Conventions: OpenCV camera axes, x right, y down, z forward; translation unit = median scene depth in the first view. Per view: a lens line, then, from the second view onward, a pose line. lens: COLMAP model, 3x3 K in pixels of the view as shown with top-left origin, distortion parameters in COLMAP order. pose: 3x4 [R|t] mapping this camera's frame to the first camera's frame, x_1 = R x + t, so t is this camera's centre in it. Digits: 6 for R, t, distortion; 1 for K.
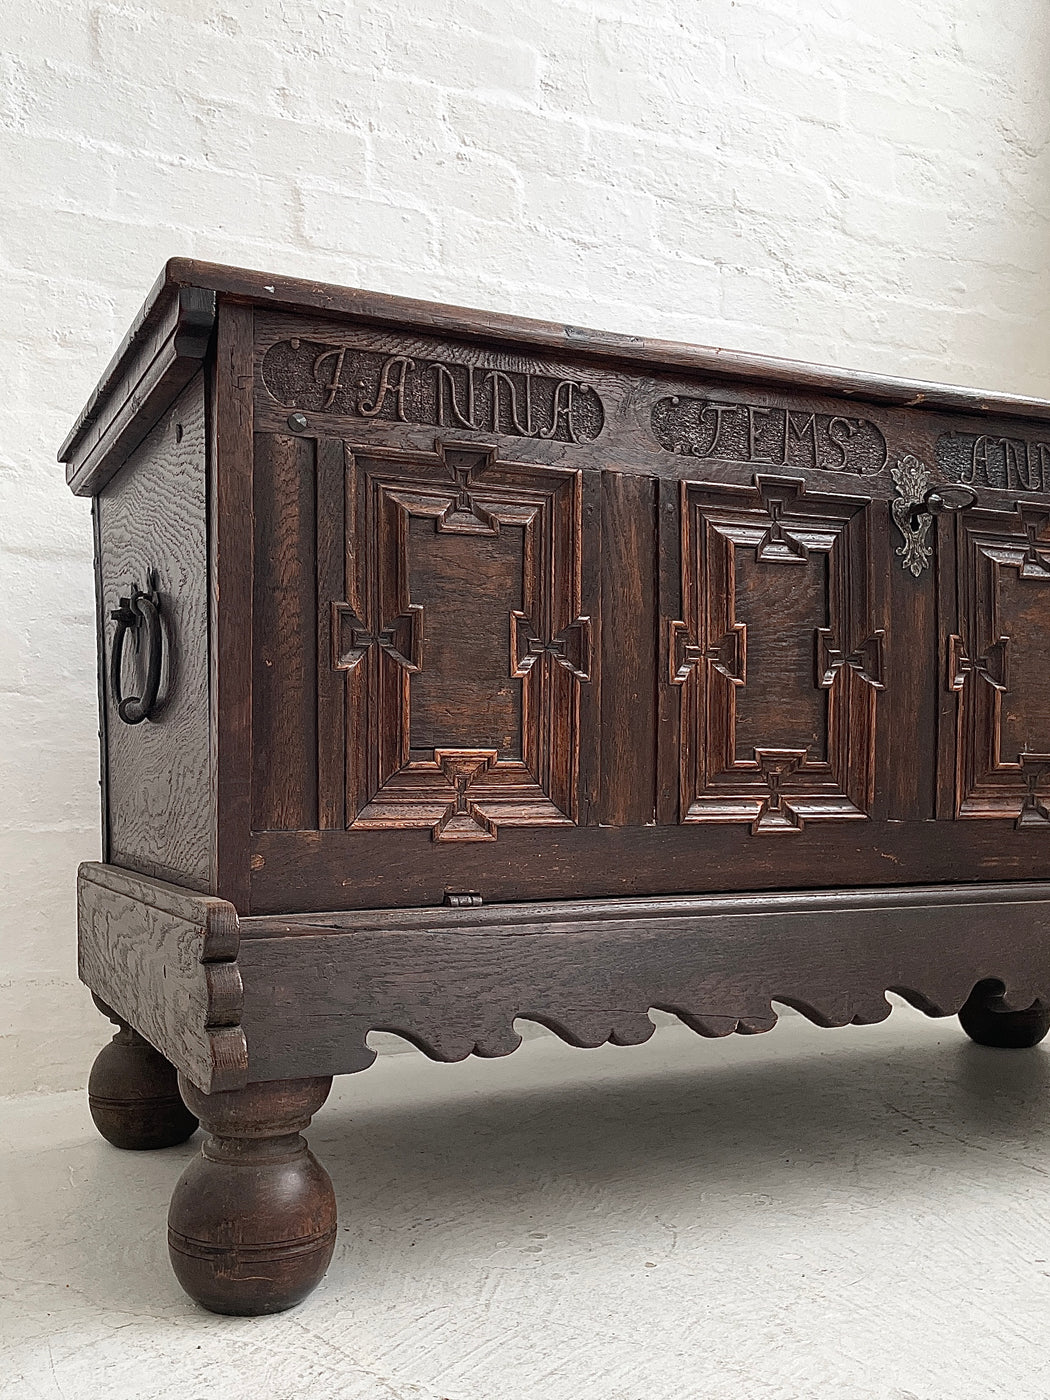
lens RADIAL K [[1320.5, 0, 464.4], [0, 1320.5, 774.3], [0, 0, 1]] dist [0.027825, 0.000000]
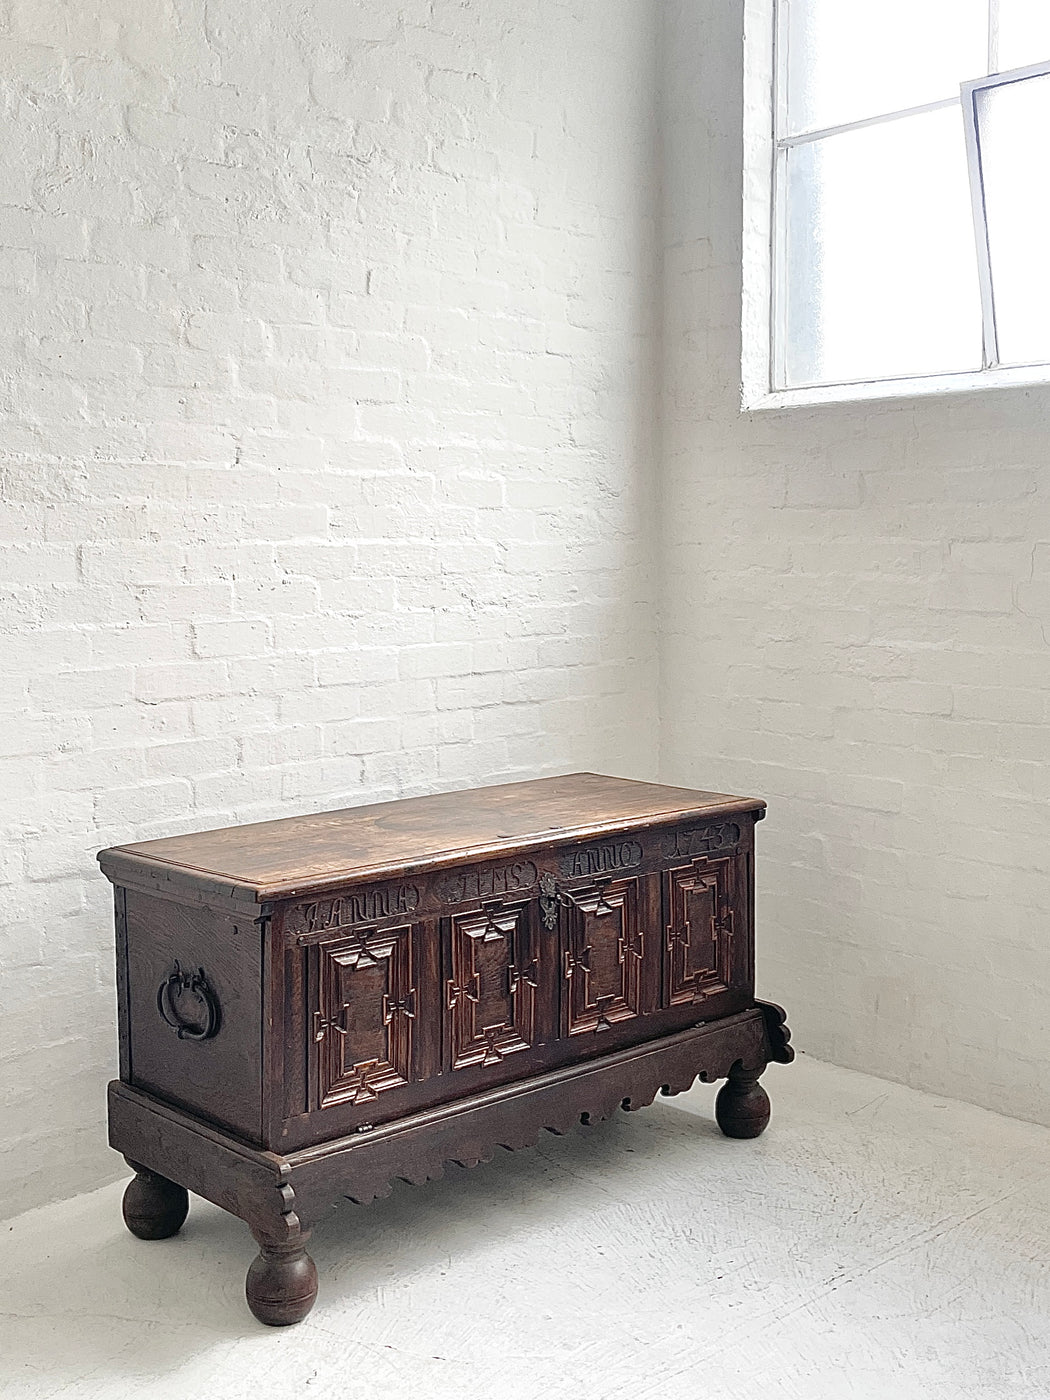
lens RADIAL K [[1575.0, 0, 544.0], [0, 1575.0, 600.2], [0, 0, 1]] dist [0.077279, 0.000000]
pose [[0.947249, -0.014445, 0.320173, -0.333122], [0.002330, 0.999268, 0.038189, -0.533909], [-0.320490, -0.035428, 0.946589, -0.970230]]
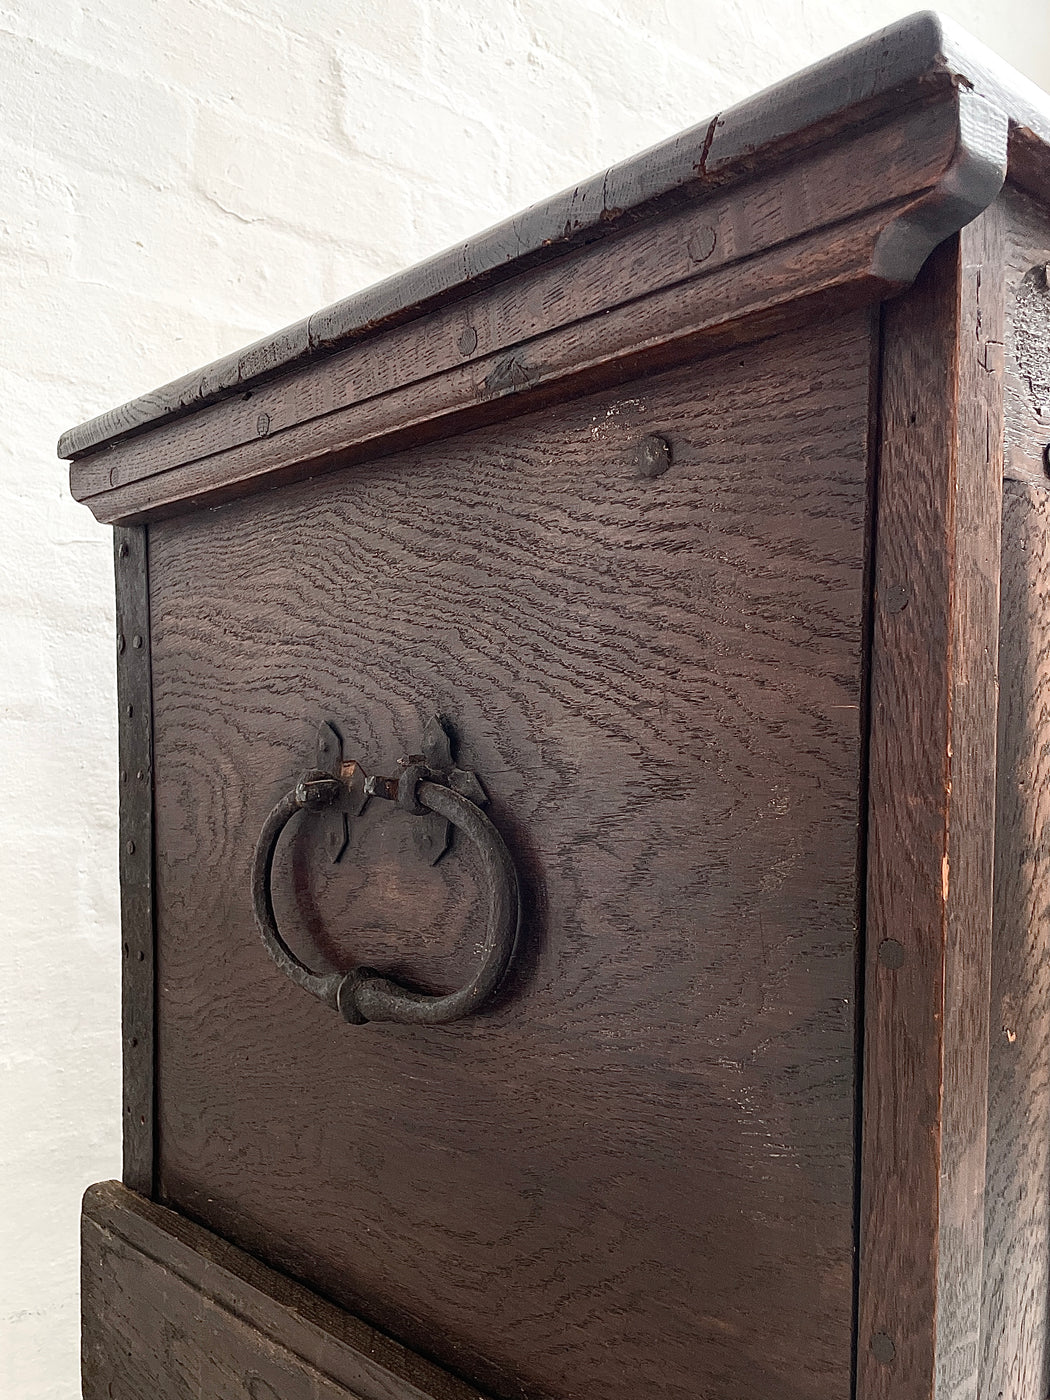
lens RADIAL K [[1269.5, 0, 478.9], [0, 1269.5, 751.4], [0, 0, 1]] dist [0.005342, 0.000000]
pose [[0.958787, 0.007876, 0.284016, -0.231176], [-0.008183, 0.999967, -0.000107, -0.092791], [-0.284007, -0.002222, 0.958820, 0.358653]]
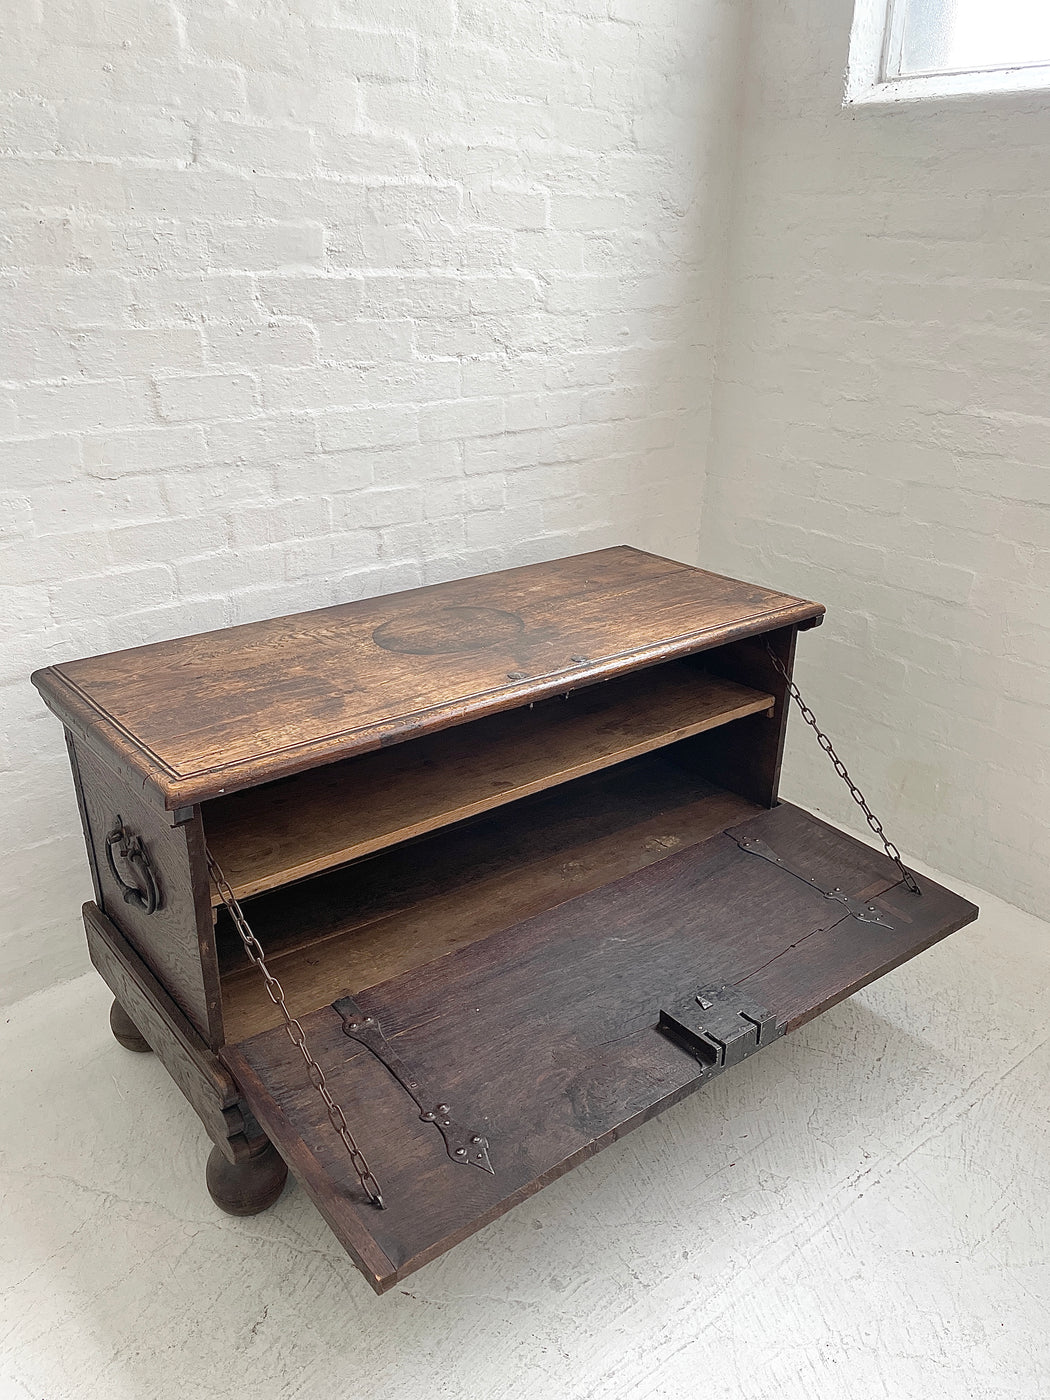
lens RADIAL K [[1068.0, 0, 524.4], [0, 1068.0, 705.5], [0, 0, 1]] dist [0.088814, -0.117030]
pose [[0.968995, -0.078890, 0.234150, -0.042903], [-0.020871, 0.918138, 0.395711, -0.569078], [-0.246199, -0.388329, 0.888024, -0.194950]]
